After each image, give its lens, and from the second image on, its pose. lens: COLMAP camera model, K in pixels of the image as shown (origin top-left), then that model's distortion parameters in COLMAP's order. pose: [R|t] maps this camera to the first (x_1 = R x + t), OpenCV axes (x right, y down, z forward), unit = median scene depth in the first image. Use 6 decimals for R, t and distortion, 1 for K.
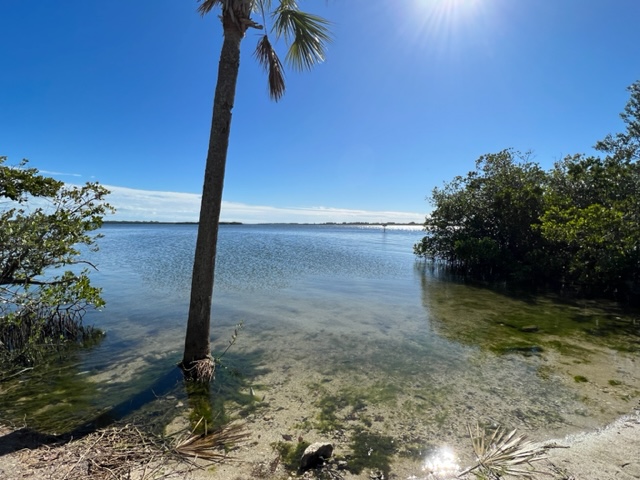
lens RADIAL K [[307.7, 0, 320.0], [0, 307.7, 240.0], [0, 0, 1]] dist [-0.013316, 0.014406]
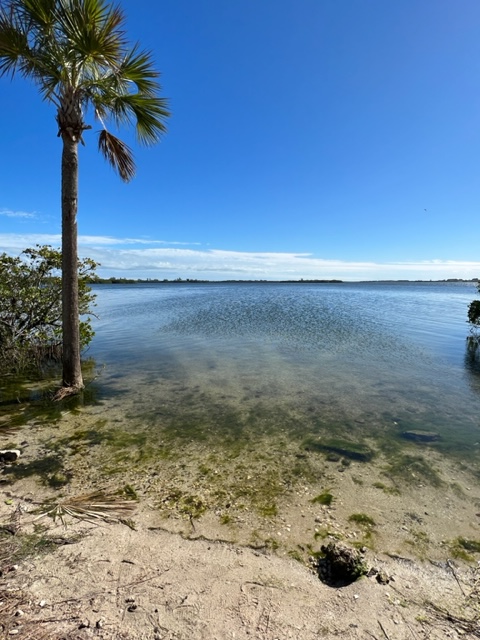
lens RADIAL K [[307.7, 0, 240.0], [0, 307.7, 320.0], [0, 0, 1]] dist [-0.013316, 0.014406]
pose [[0.833414, 0.058960, -0.549496, 1.008854], [-0.019344, 0.996796, 0.077616, -0.038152], [0.552311, -0.054057, 0.831884, 0.271489]]
